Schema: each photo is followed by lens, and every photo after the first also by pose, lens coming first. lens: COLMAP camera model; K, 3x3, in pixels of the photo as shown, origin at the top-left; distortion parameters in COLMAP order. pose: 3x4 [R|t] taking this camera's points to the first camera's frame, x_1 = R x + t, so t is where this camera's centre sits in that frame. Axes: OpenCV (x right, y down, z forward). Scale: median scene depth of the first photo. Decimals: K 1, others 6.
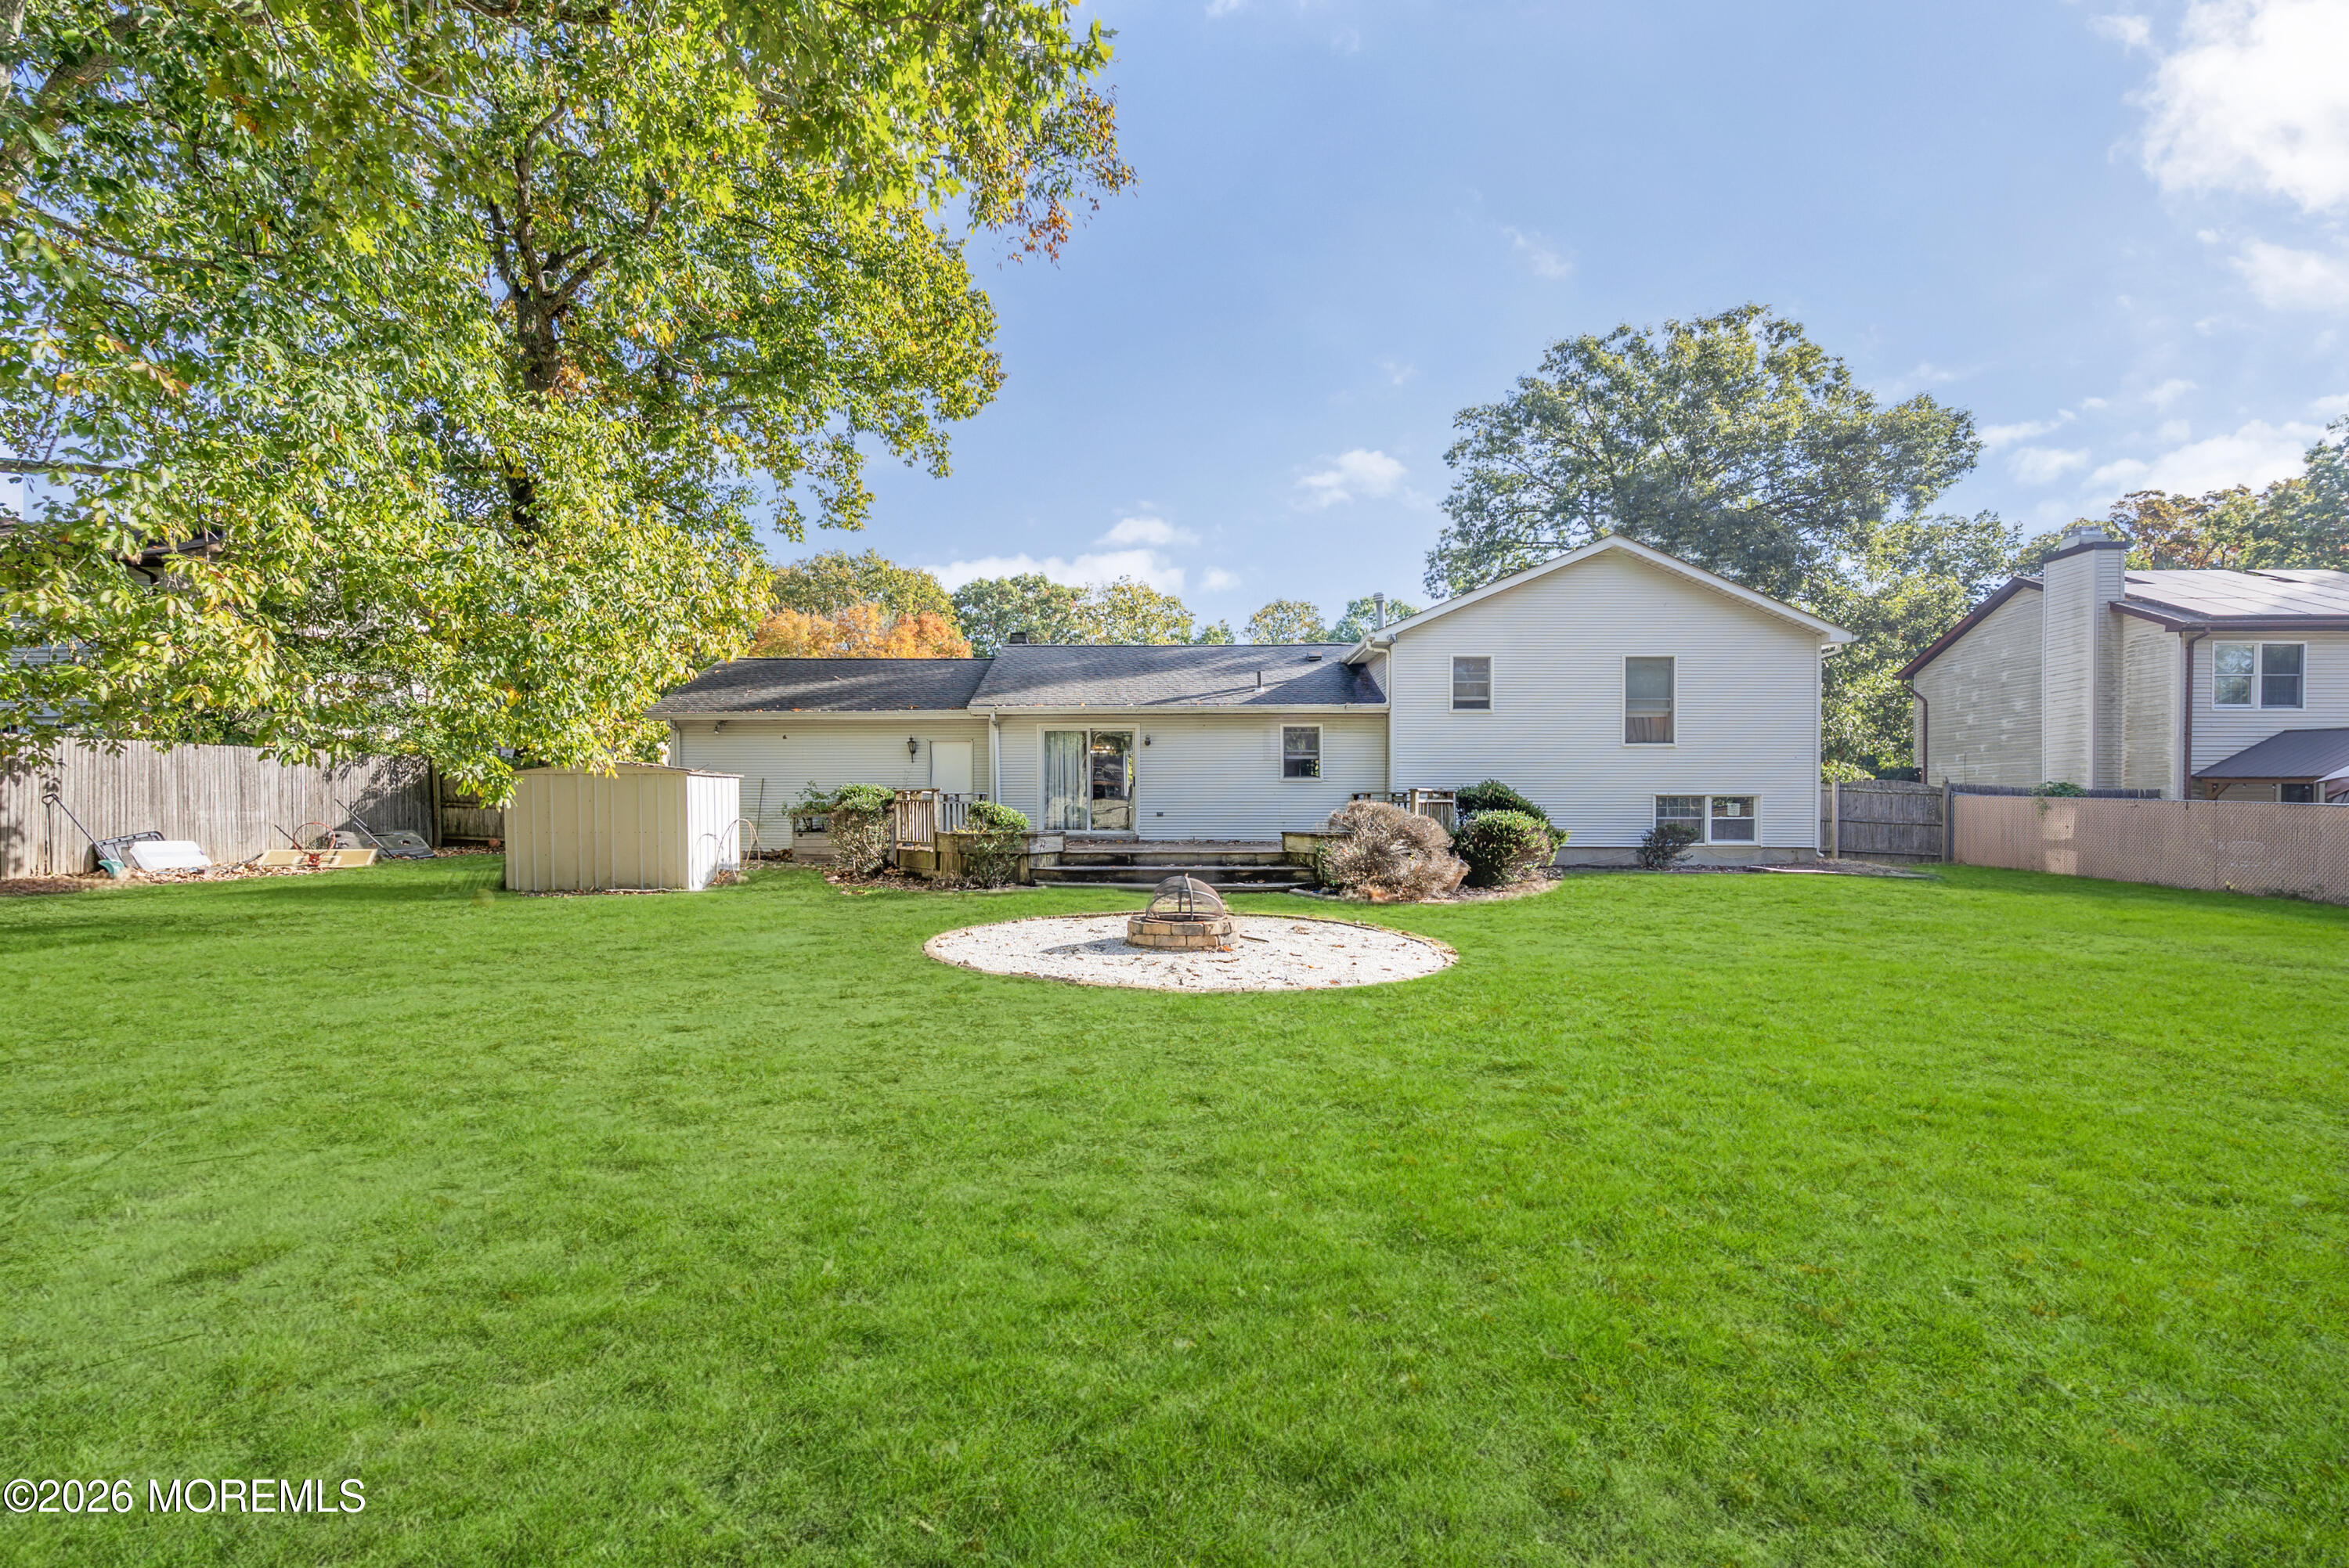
lens RADIAL K [[1085.5, 0, 1170.1], [0, 1085.5, 750.5], [0, 0, 1]] dist [-0.002587, 0.000349]
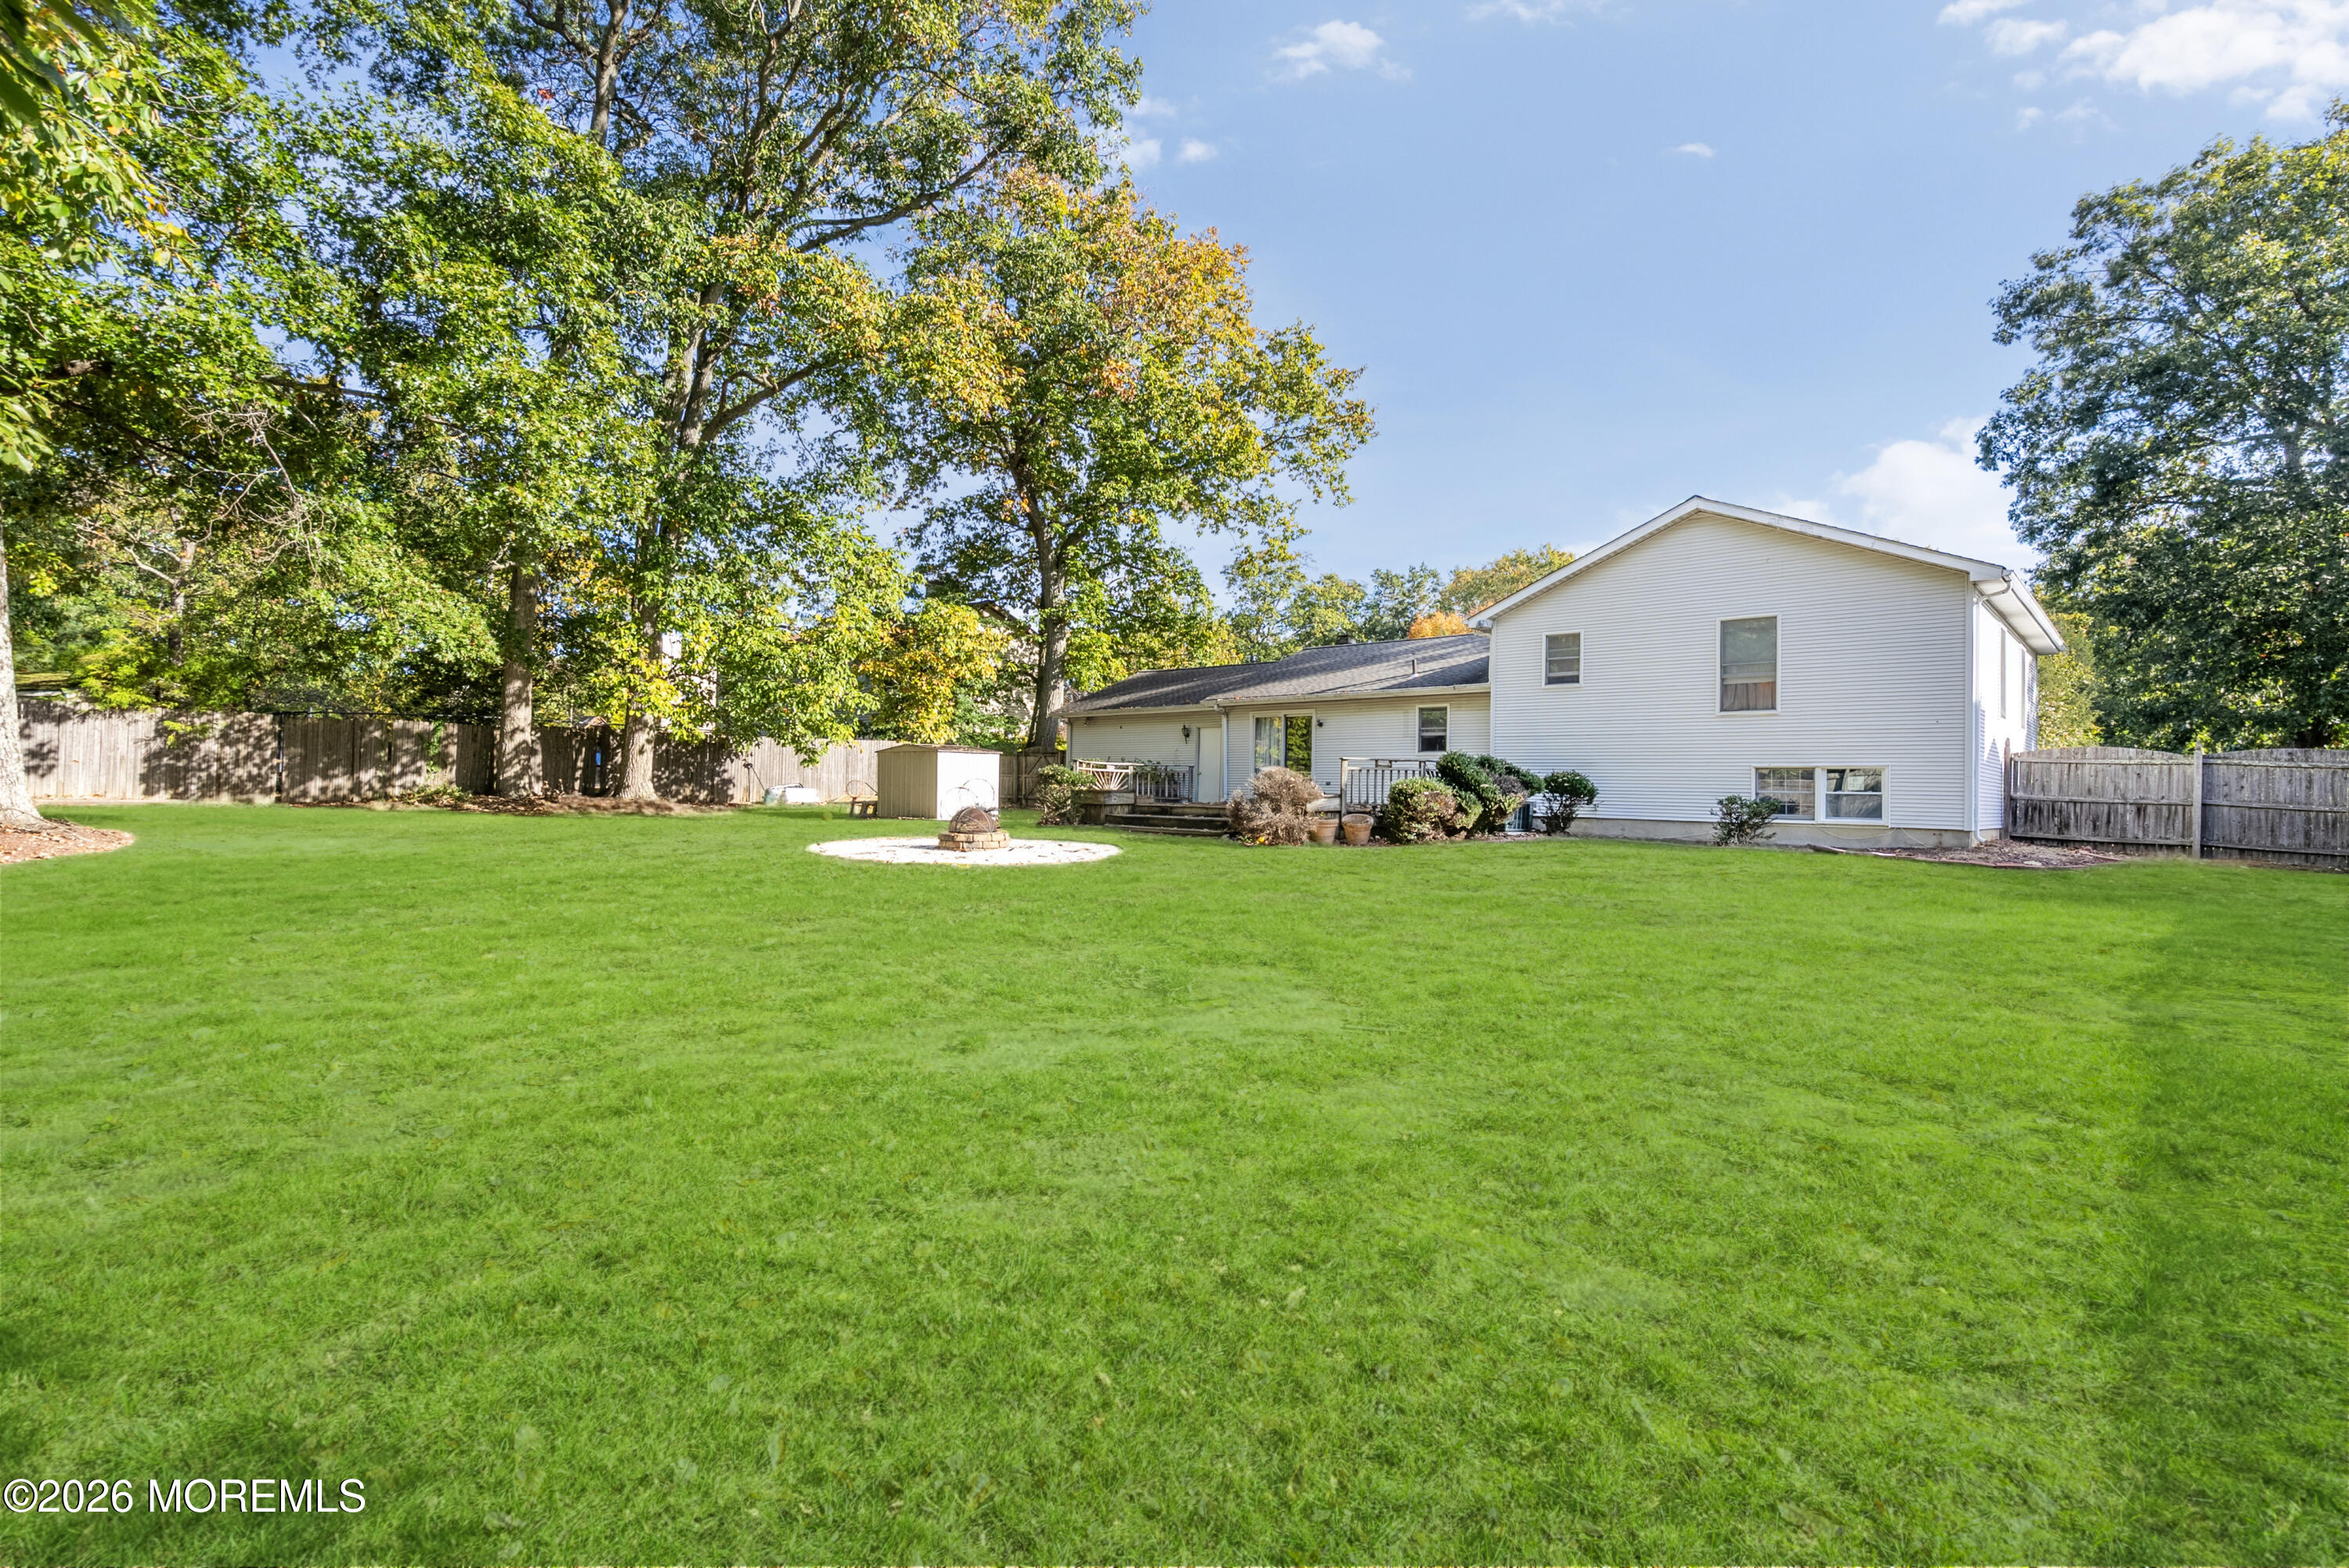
lens RADIAL K [[1085.5, 0, 1170.1], [0, 1085.5, 750.5], [0, 0, 1]] dist [-0.002587, 0.000349]
pose [[0.754662, -0.010259, -0.656033, 0.676306], [0.015503, 0.999877, 0.002198, 0.016945], [0.655930, -0.011830, 0.754729, -0.024513]]
